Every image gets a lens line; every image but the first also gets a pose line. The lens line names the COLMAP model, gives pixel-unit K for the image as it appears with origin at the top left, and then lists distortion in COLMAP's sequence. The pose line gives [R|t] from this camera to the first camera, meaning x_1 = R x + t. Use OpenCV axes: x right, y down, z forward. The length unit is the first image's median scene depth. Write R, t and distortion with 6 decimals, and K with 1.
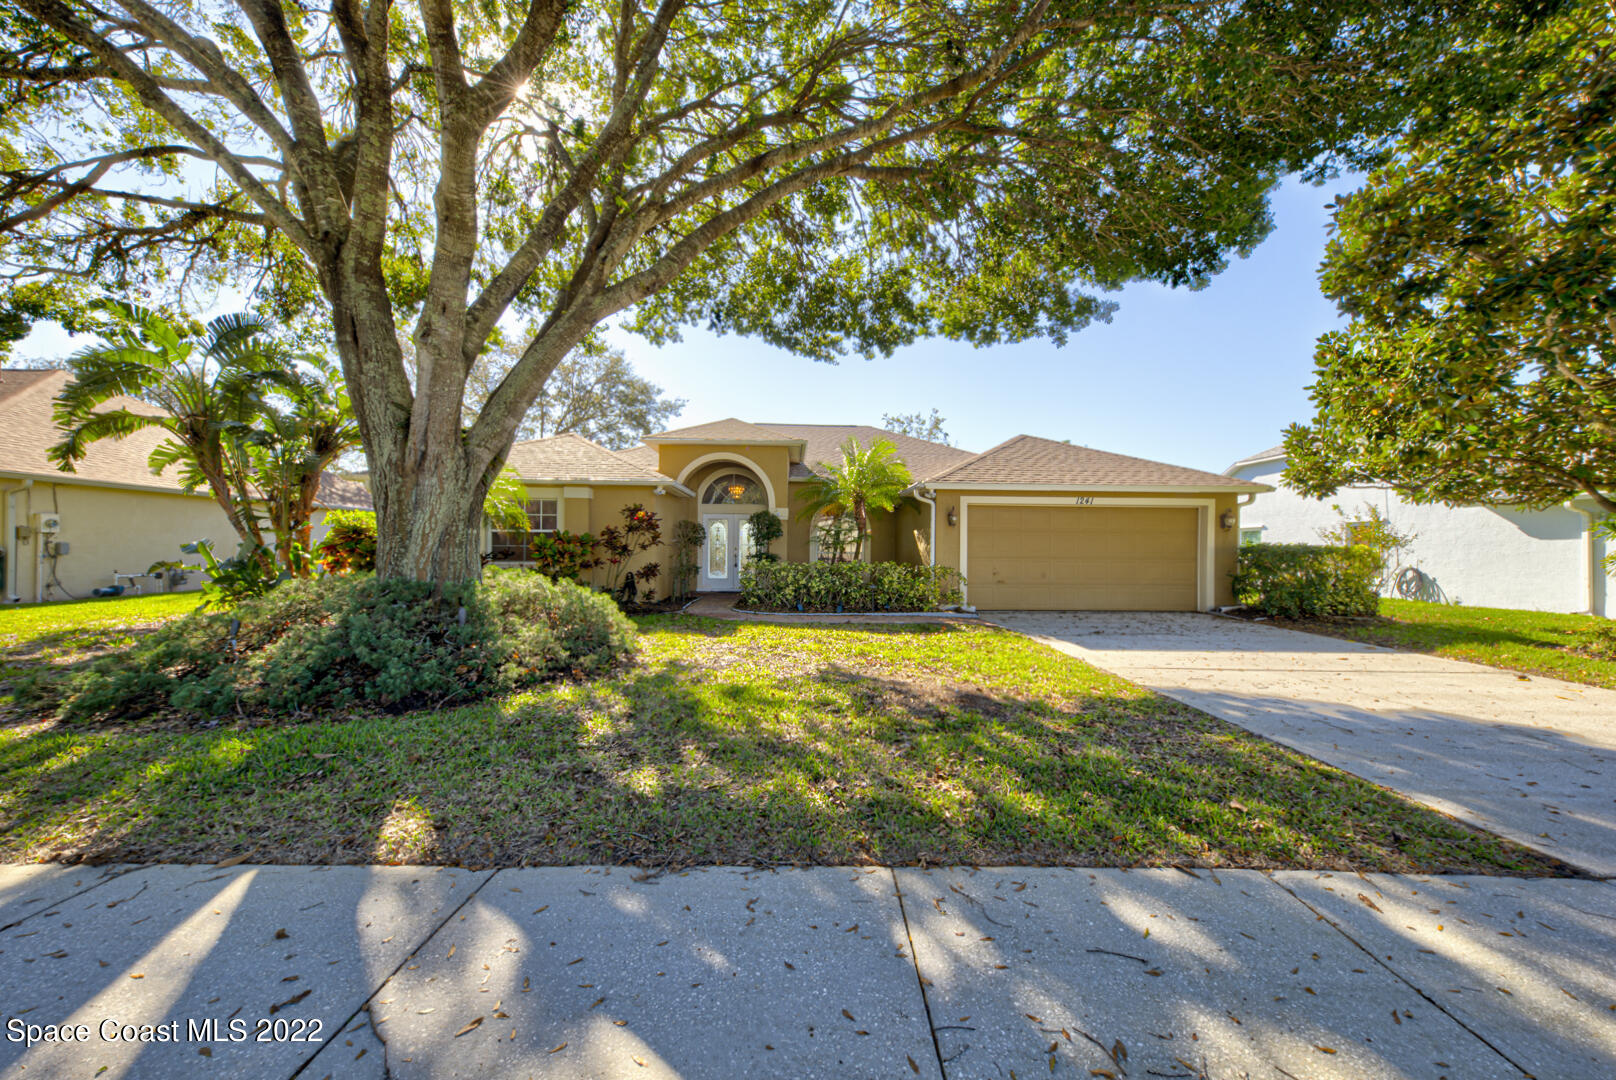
lens RADIAL K [[552.8, 0, 810.6], [0, 552.8, 539.7], [0, 0, 1]] dist [0.021706, -0.004828]
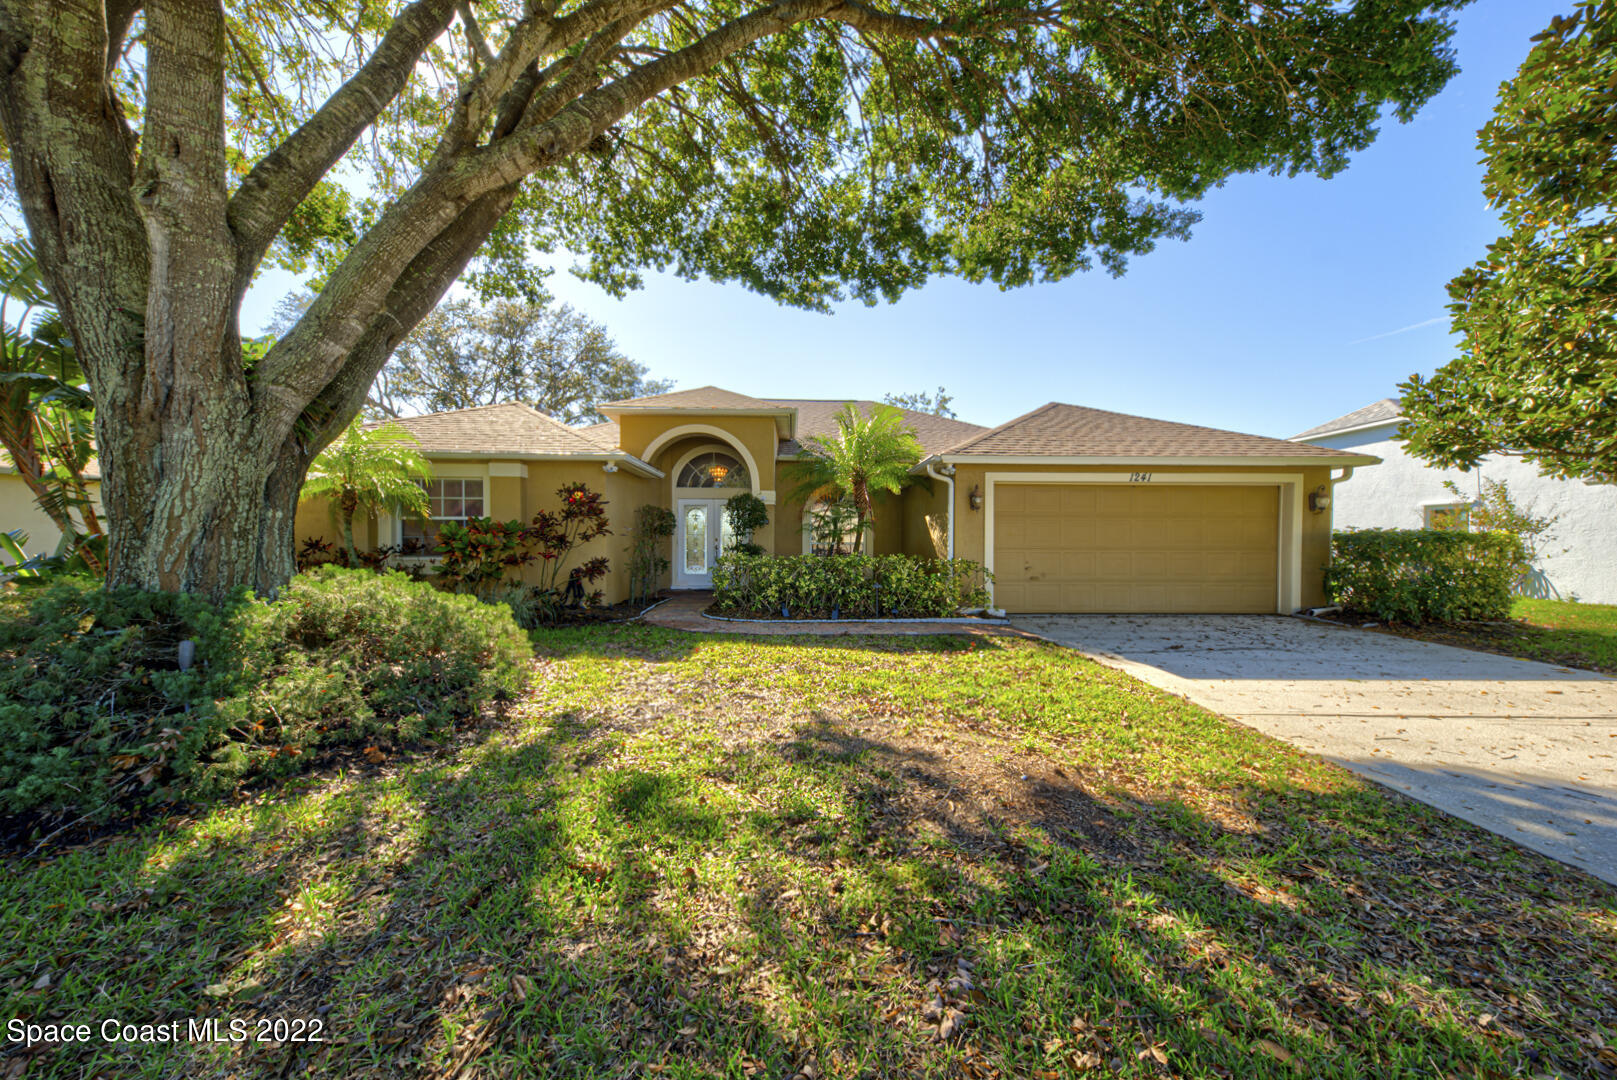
lens RADIAL K [[553.1, 0, 809.9], [0, 553.1, 541.5], [0, 0, 1]] dist [0.021706, -0.004828]
pose [[0.999981, -0.005152, -0.003320, 0.018992], [0.005216, 0.999795, 0.019554, 0.004598], [0.003219, -0.019571, 0.999803, 0.200566]]
